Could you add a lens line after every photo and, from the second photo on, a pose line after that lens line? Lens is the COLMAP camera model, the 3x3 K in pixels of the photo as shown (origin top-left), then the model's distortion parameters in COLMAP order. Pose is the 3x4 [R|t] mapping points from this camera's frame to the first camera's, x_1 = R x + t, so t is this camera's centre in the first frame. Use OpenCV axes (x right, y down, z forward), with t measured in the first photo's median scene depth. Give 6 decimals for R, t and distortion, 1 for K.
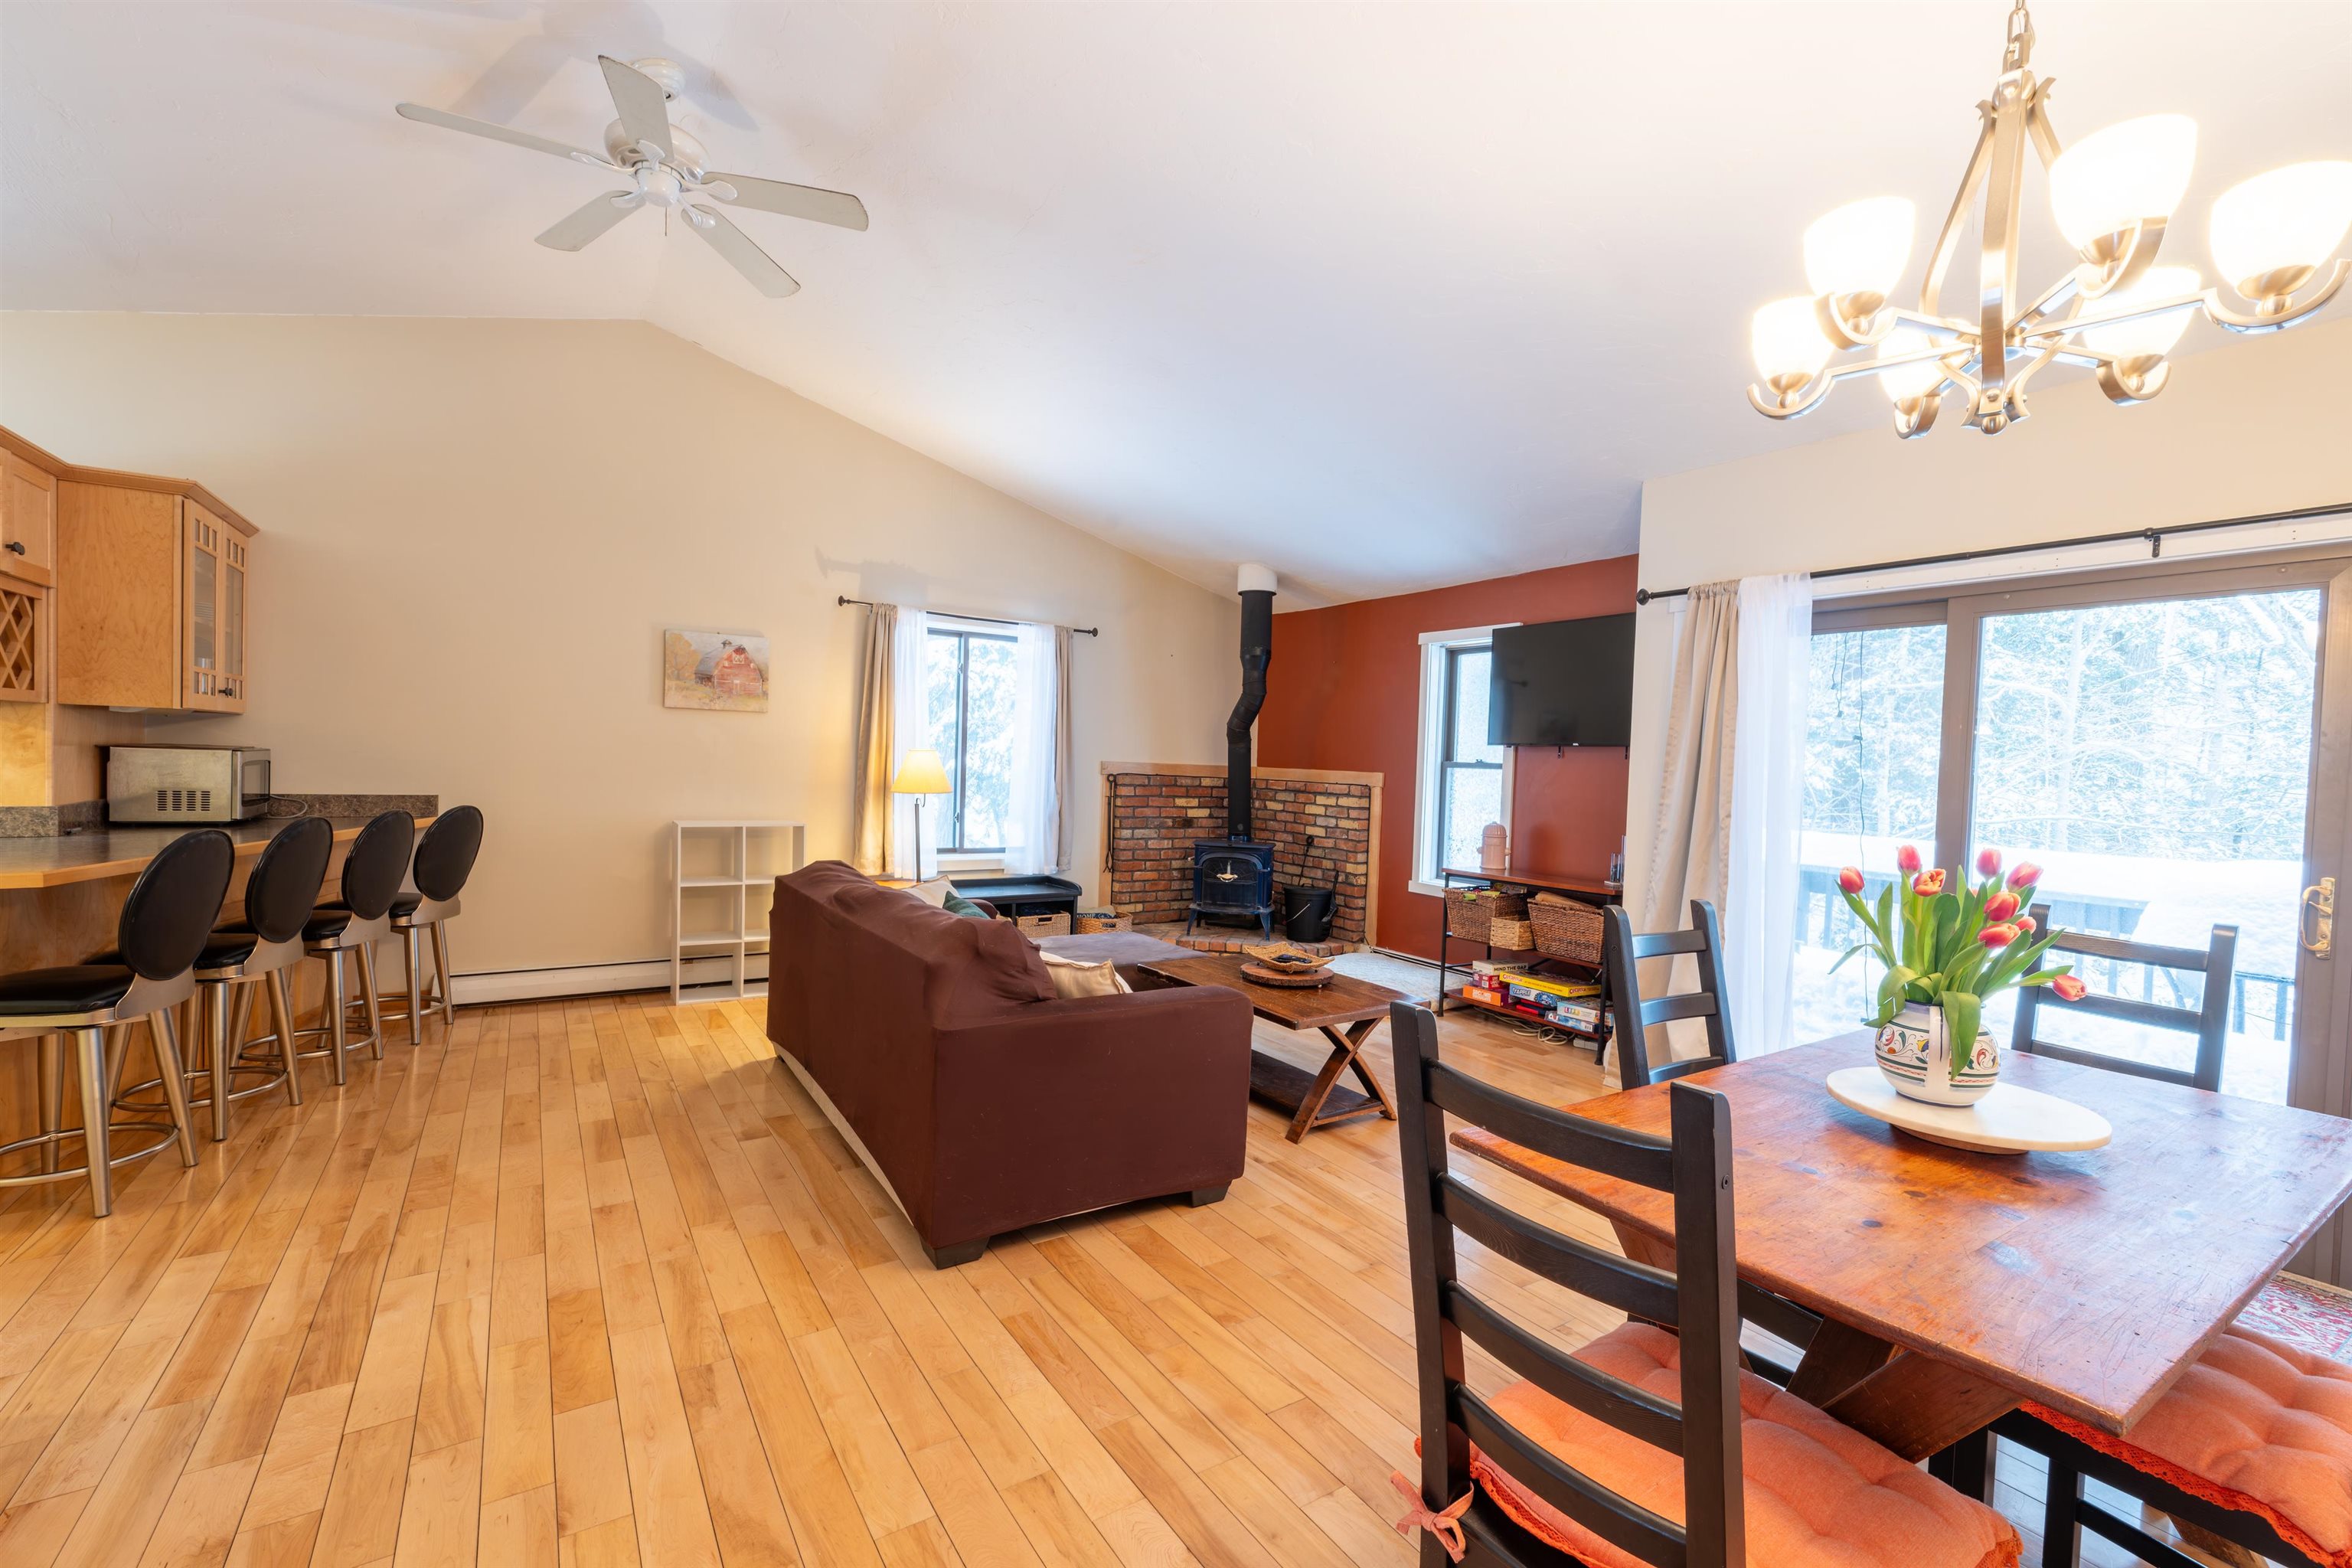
lens RADIAL K [[1012.6, 0, 1155.6], [0, 1012.6, 794.4], [0, 0, 1]] dist [0.000804, 0.004858]
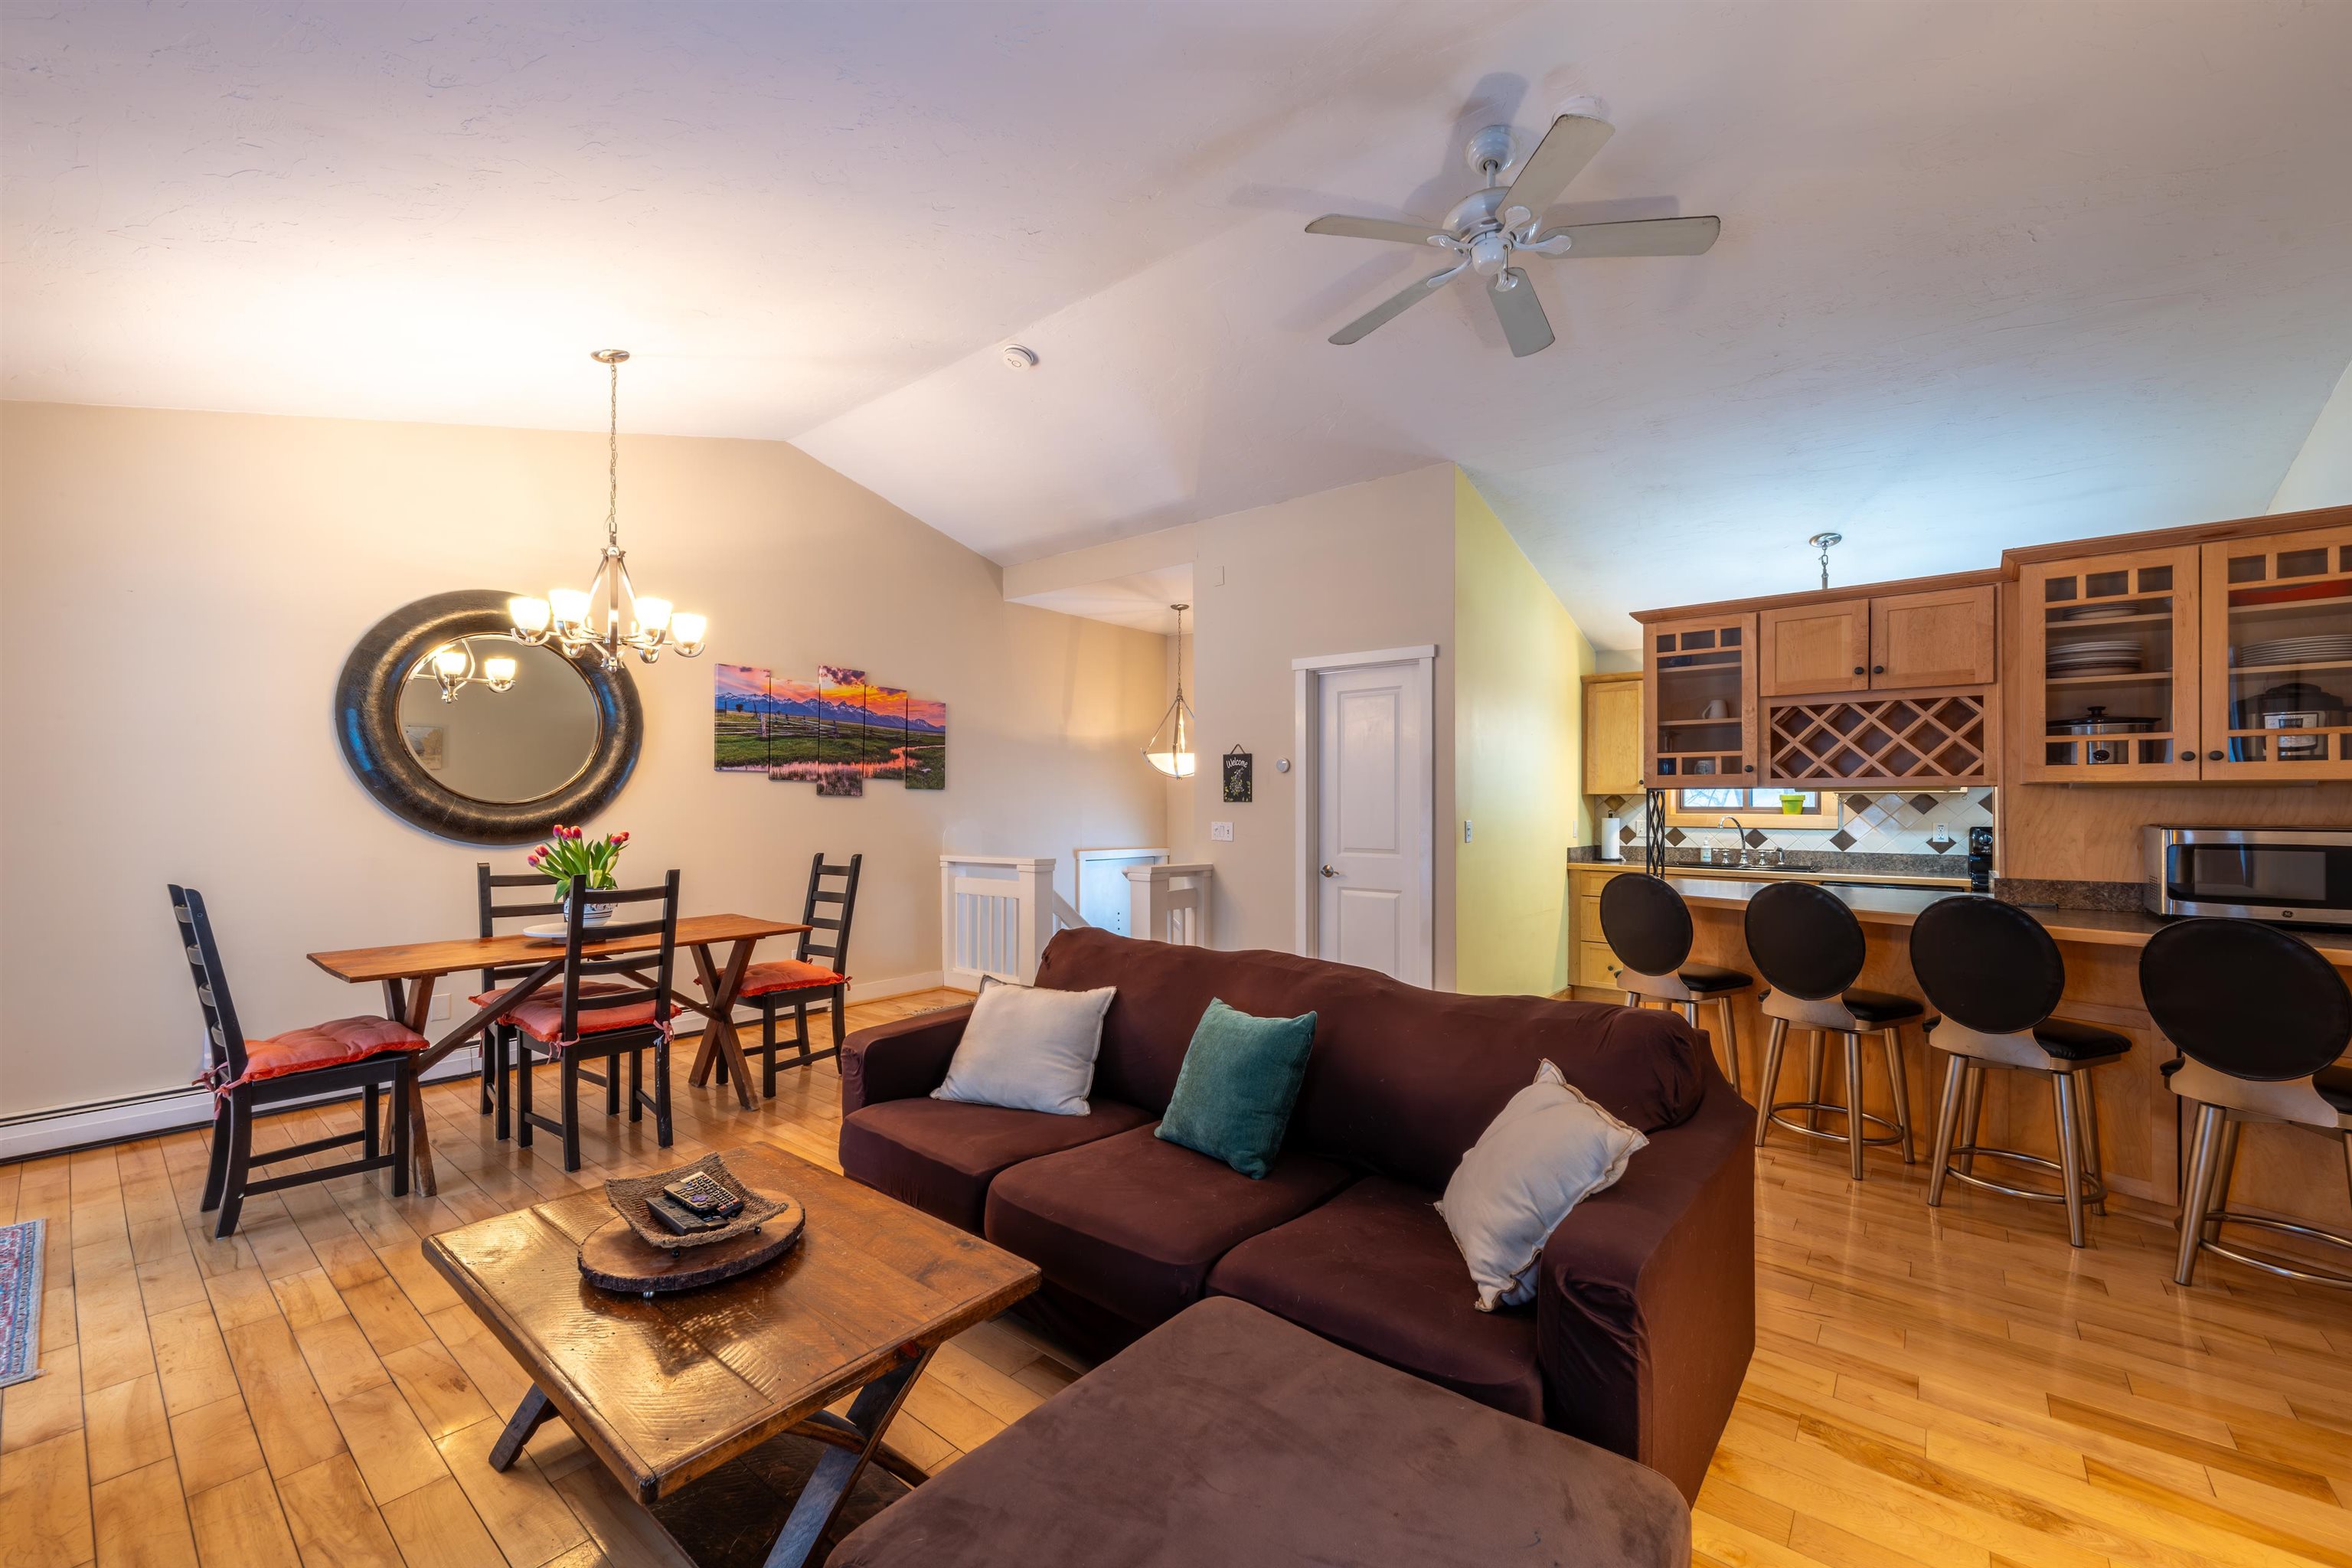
lens RADIAL K [[888.7, 0, 1187.8], [0, 888.7, 798.2], [0, 0, 1]] dist [-0.001981, -0.000450]
pose [[-0.937654, -0.036606, -0.345638, 0.050556], [-0.043735, 0.998961, 0.012849, -0.031122], [0.344808, 0.027164, -0.938280, 1.017739]]
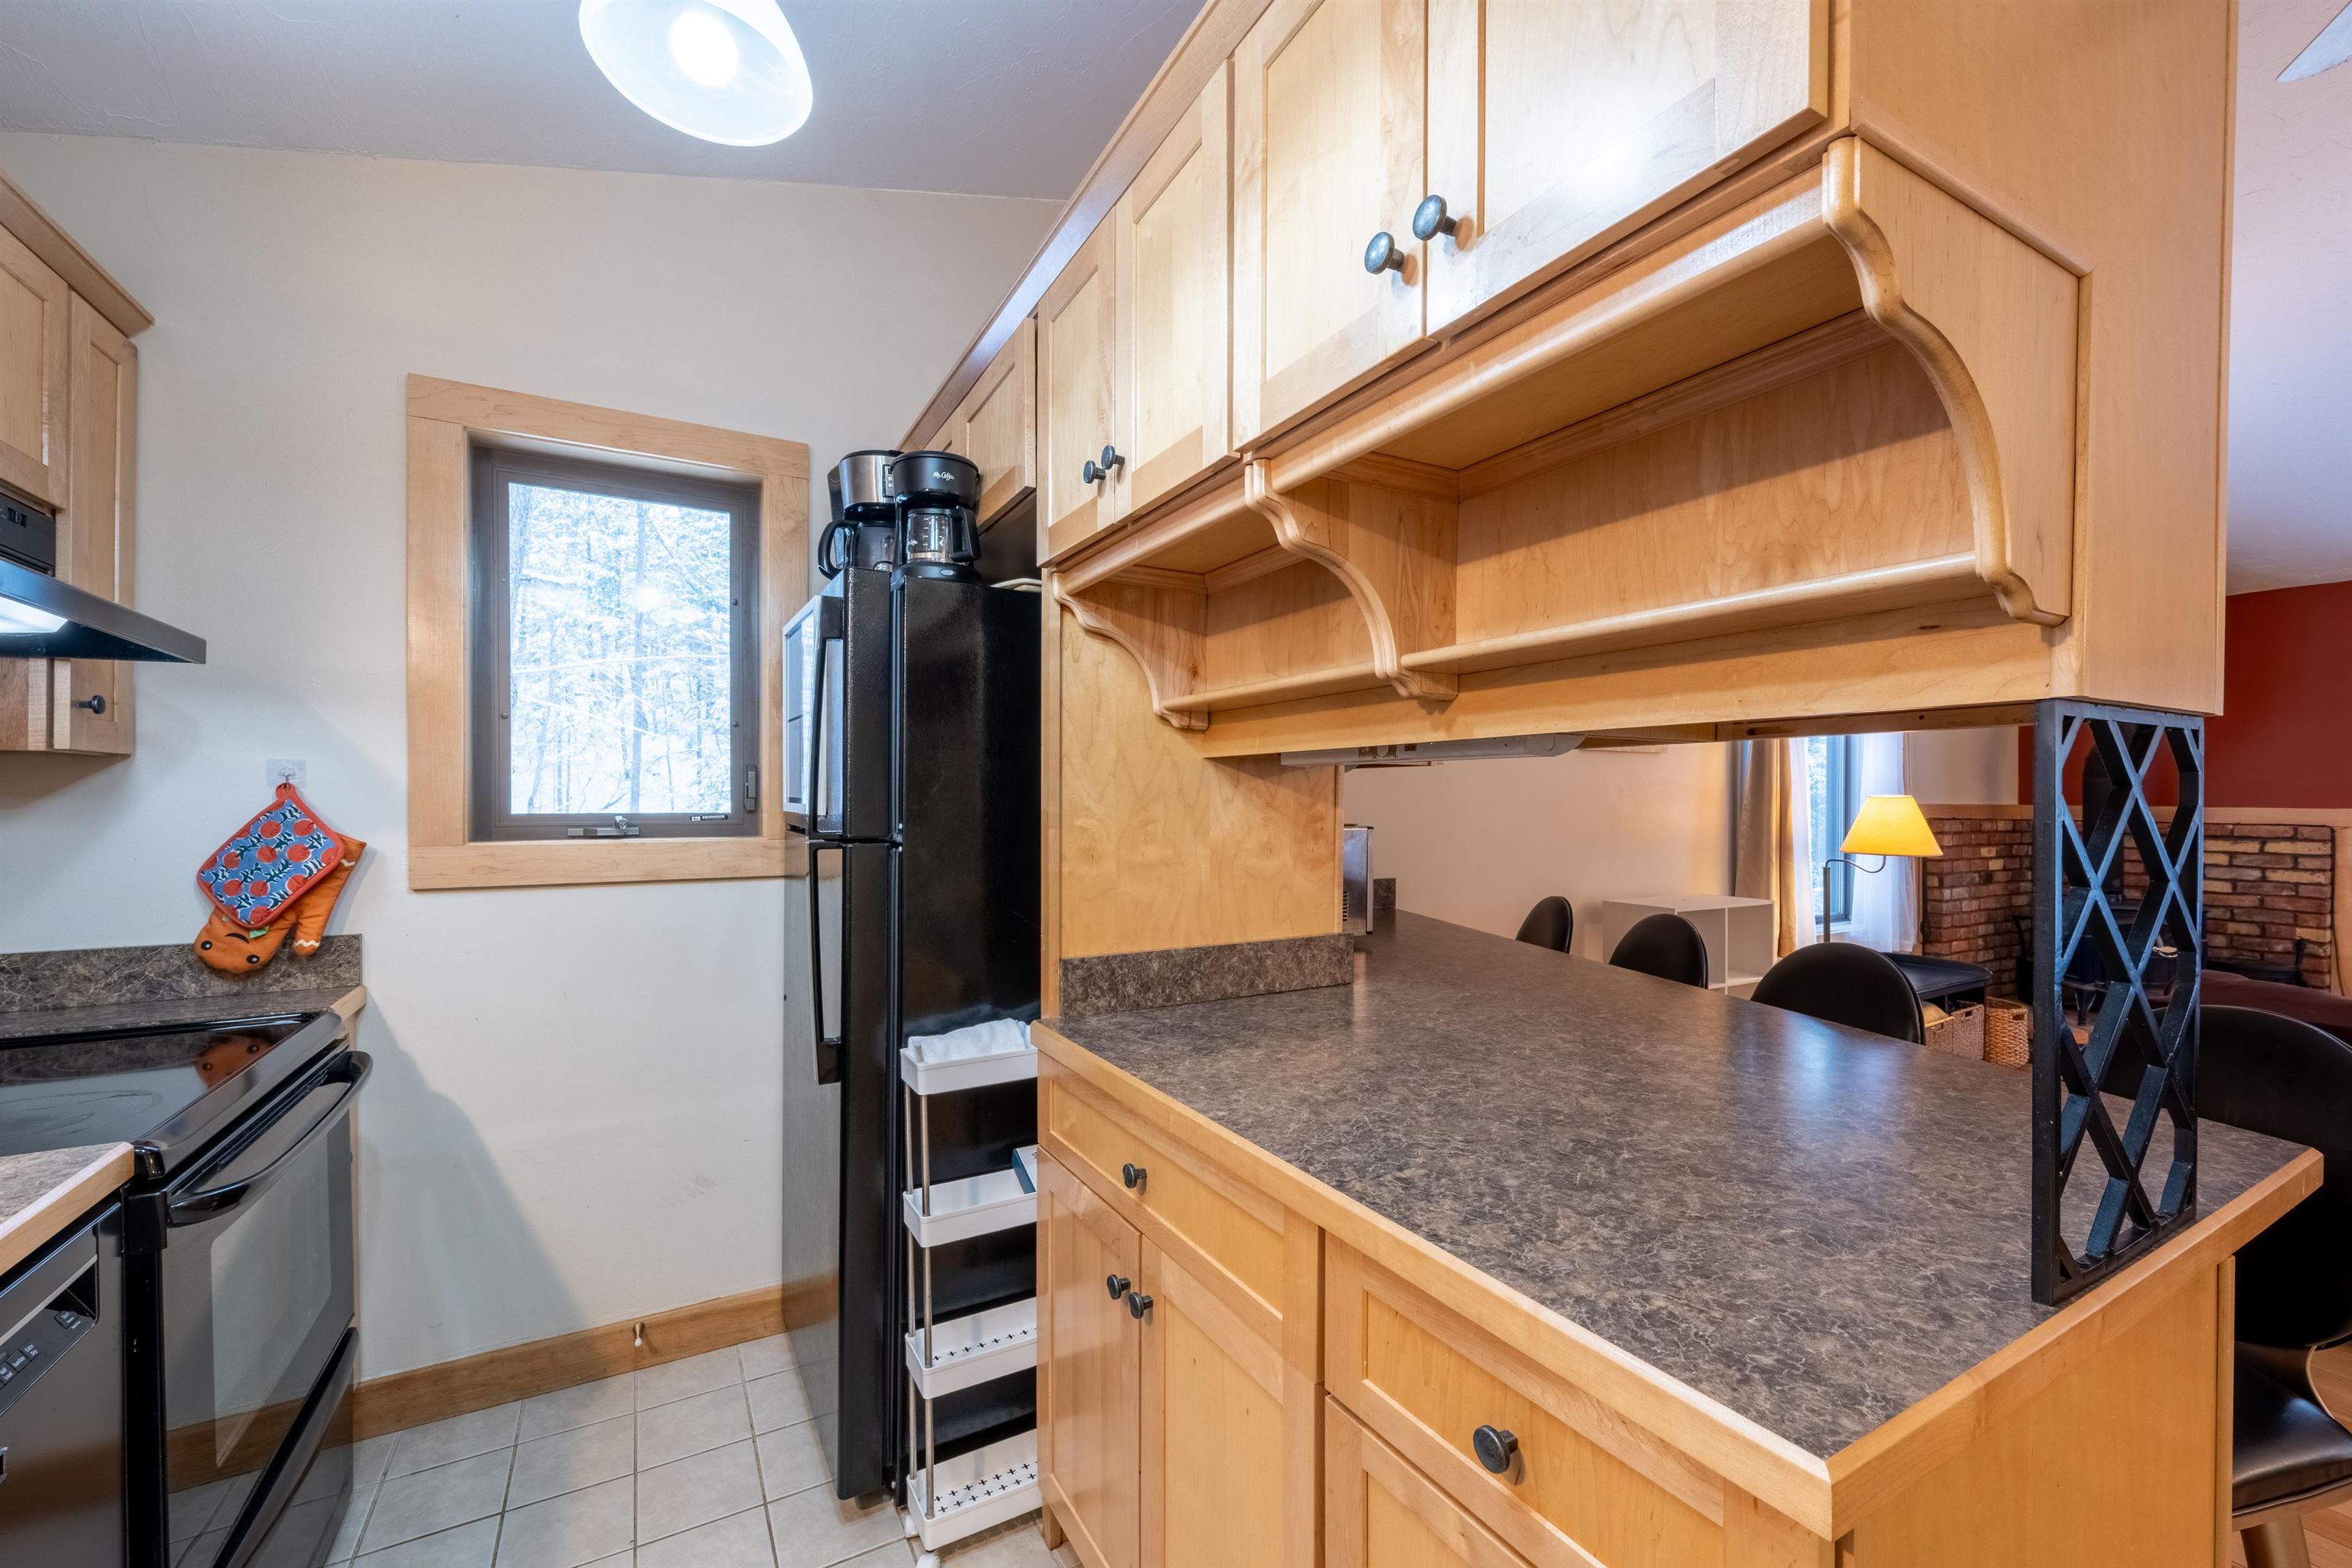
lens RADIAL K [[932.6, 0, 1172.2], [0, 932.6, 804.2], [0, 0, 1]] dist [0.011992, 0.000029]
pose [[0.998947, -0.027832, -0.036469, -0.739438], [0.026780, 0.999220, -0.029033, -0.032370], [0.037248, 0.028025, 0.998913, 0.283537]]
